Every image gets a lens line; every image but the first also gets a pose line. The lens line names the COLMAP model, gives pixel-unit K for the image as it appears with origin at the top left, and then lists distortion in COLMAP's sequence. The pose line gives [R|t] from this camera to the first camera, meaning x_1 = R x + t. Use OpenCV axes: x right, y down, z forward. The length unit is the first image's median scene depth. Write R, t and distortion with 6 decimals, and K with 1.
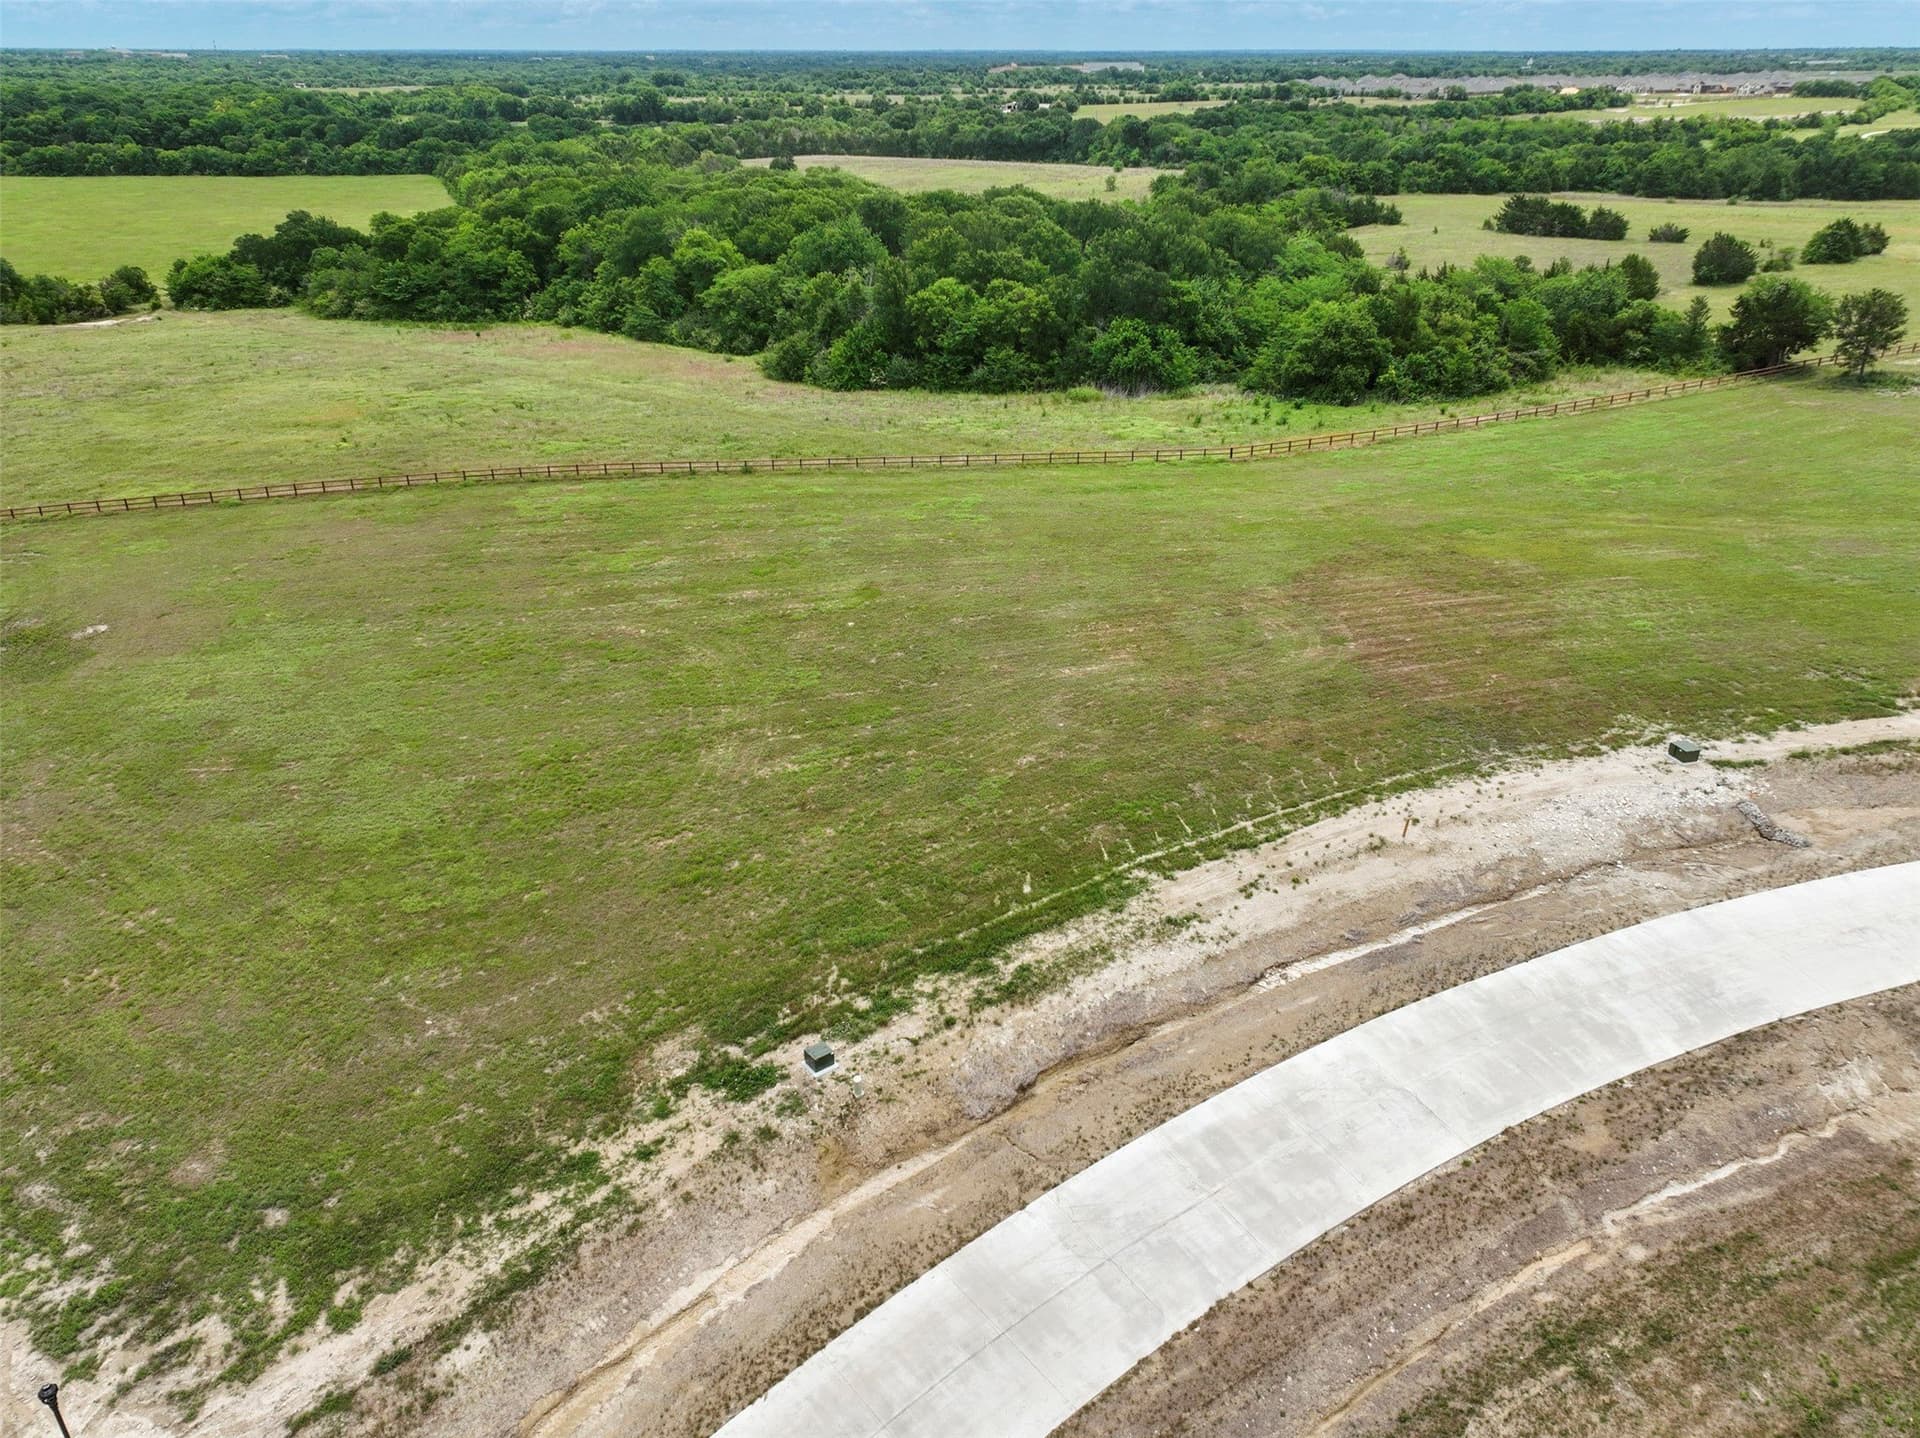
lens RADIAL K [[1376.1, 0, 964.7], [0, 1376.1, 720.0], [0, 0, 1]] dist [0.001161, 0.011892]
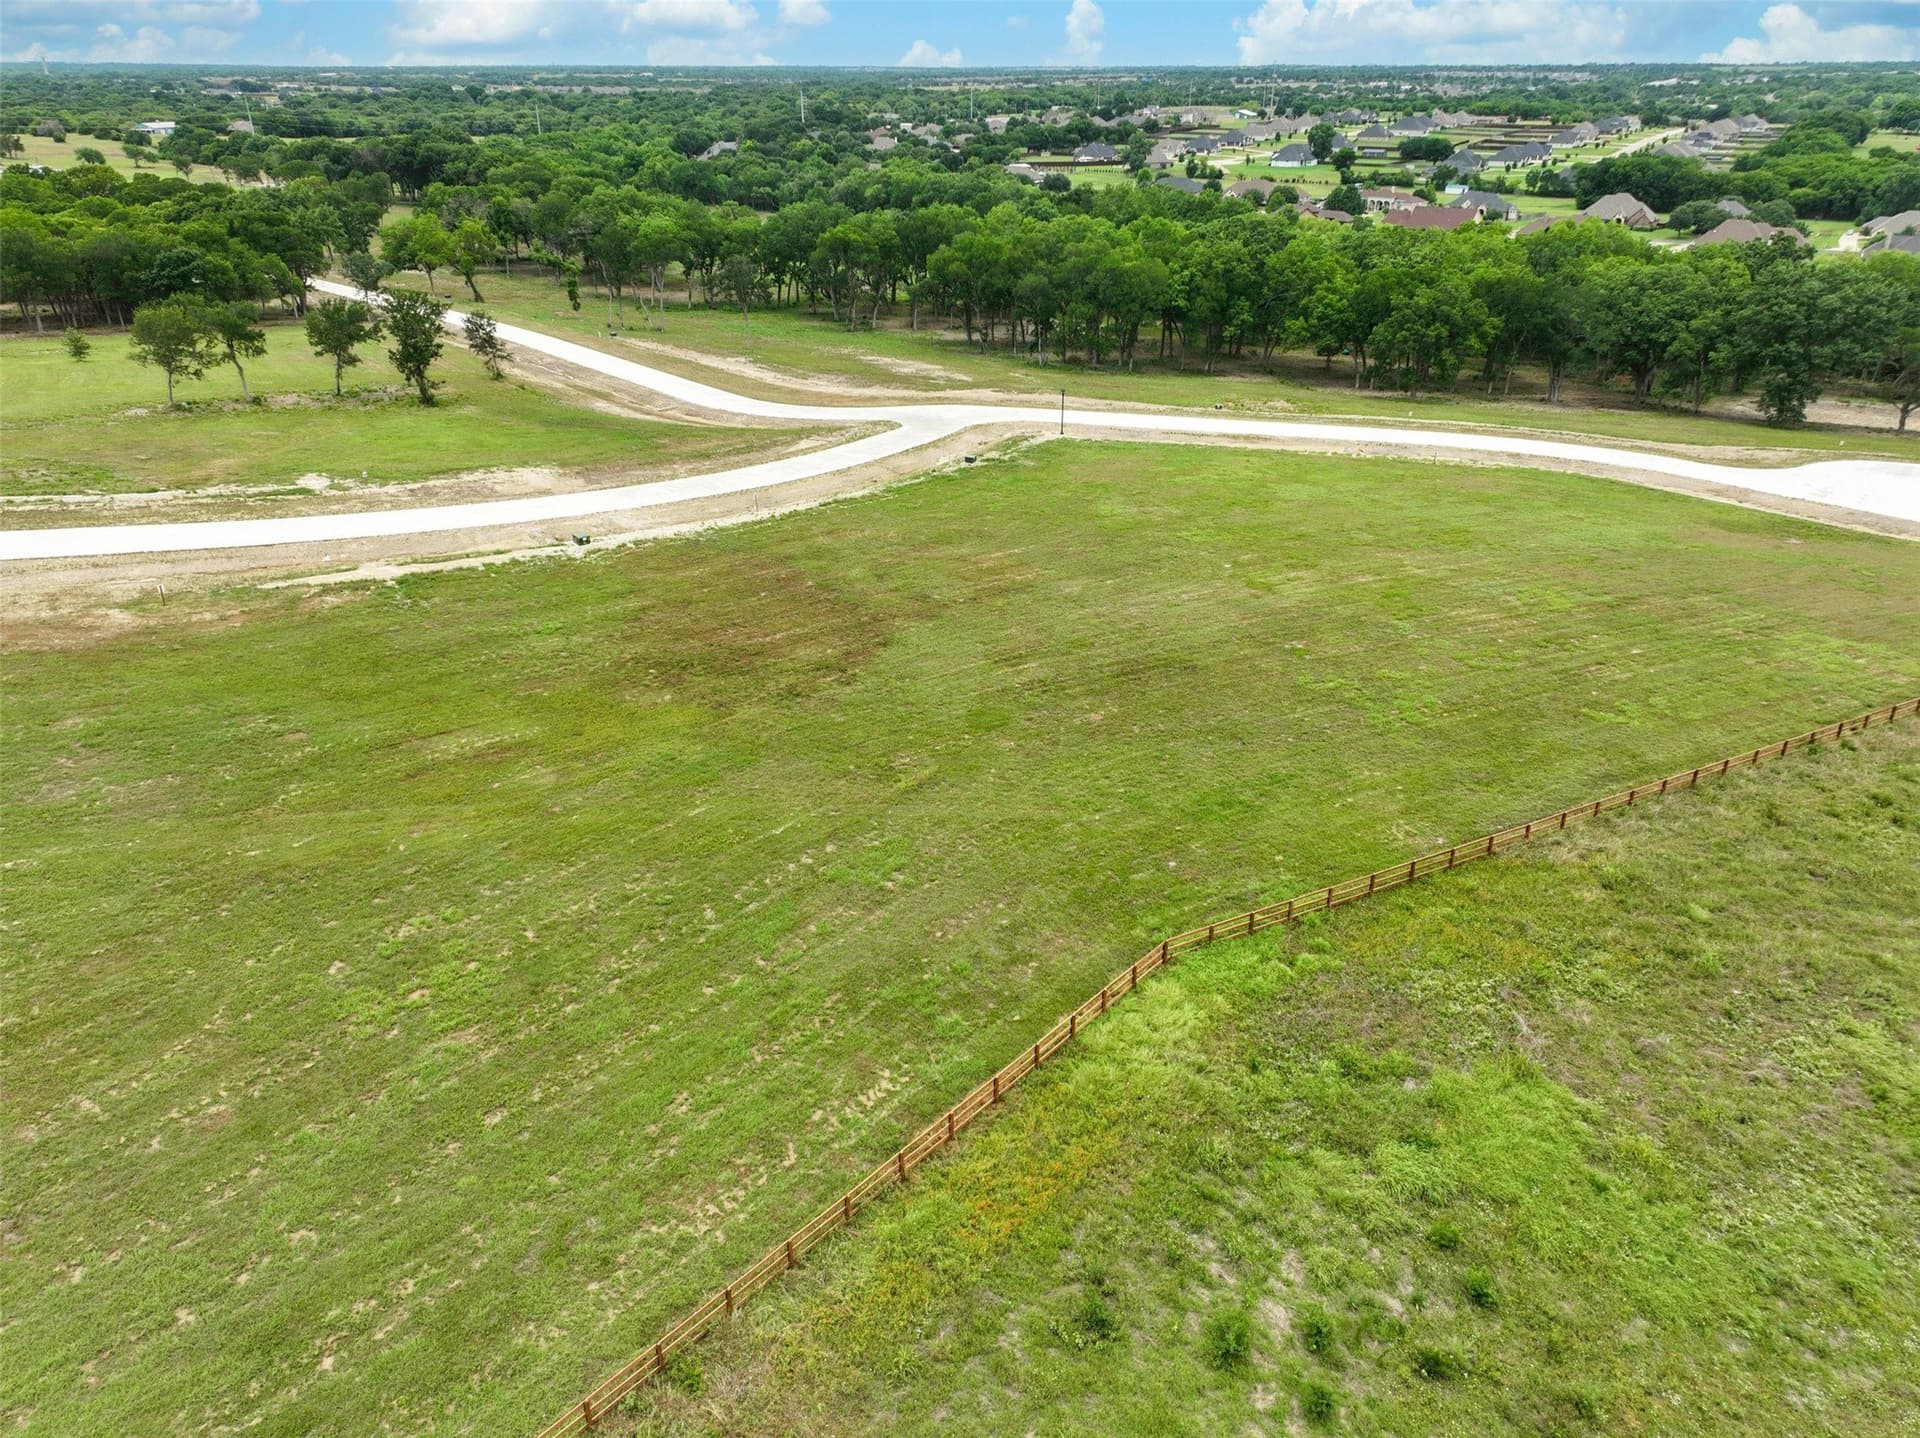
lens RADIAL K [[1345.2, 0, 964.2], [0, 1345.2, 718.4], [0, 0, 1]] dist [0.003143, 0.012119]
pose [[-0.903979, 0.188032, -0.384012, 0.828210], [-0.185926, 0.635897, 0.749044, -1.144294], [0.385036, 0.748518, -0.539877, 2.332758]]
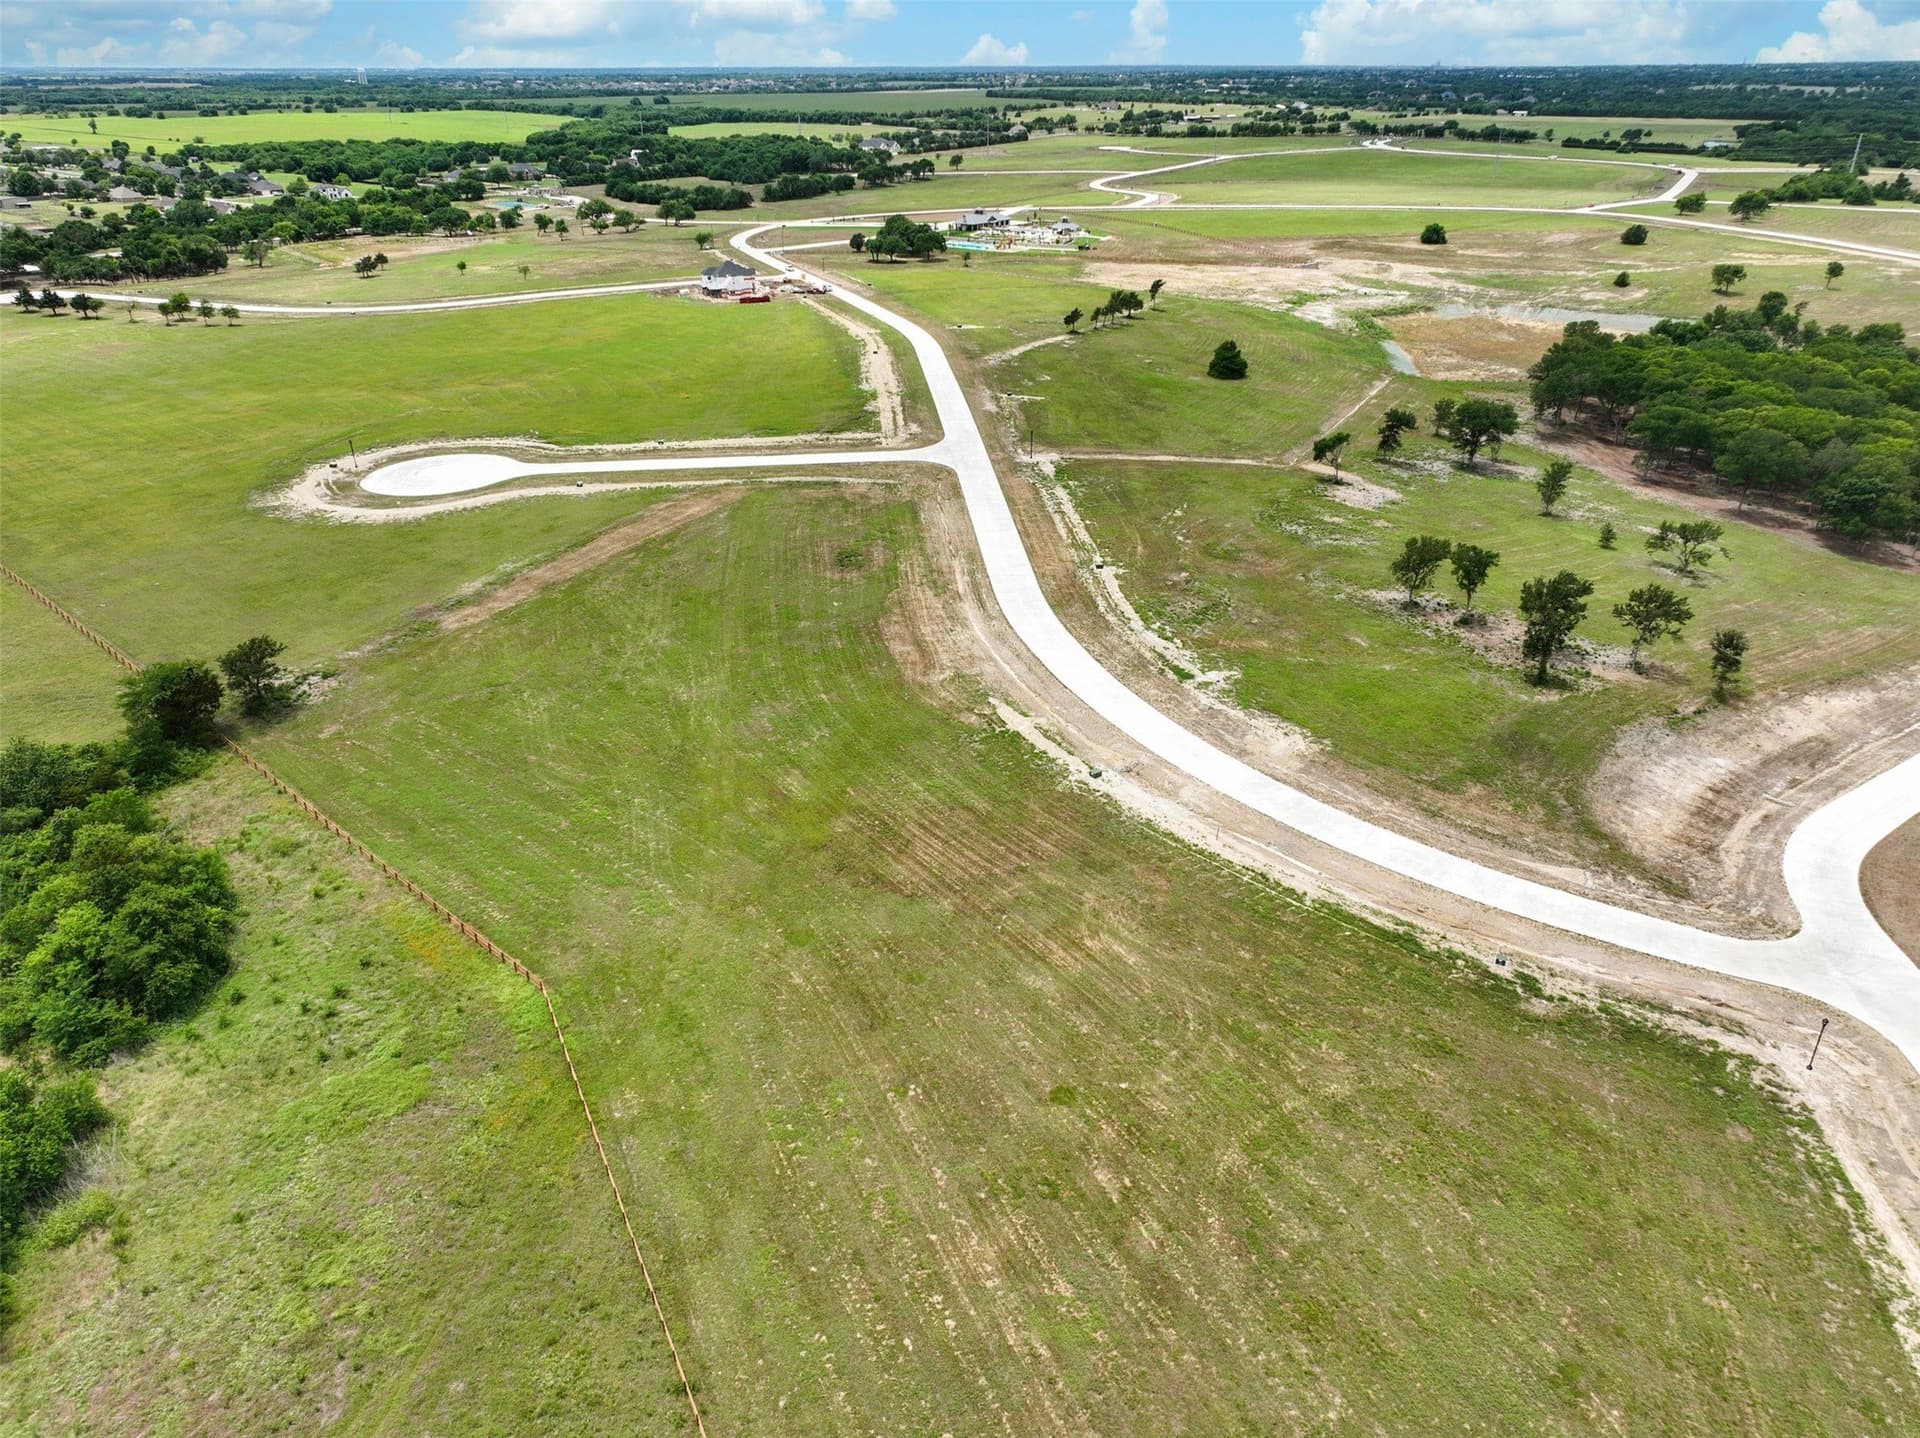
lens RADIAL K [[1358.0, 0, 964.0], [0, 1358.0, 694.2], [0, 0, 1]] dist [0.003724, 0.008408]
pose [[-0.410443, -0.382731, 0.827680, -1.278994], [0.403290, 0.737879, 0.541195, -1.489586], [-0.817859, 0.555925, -0.148506, 1.586258]]
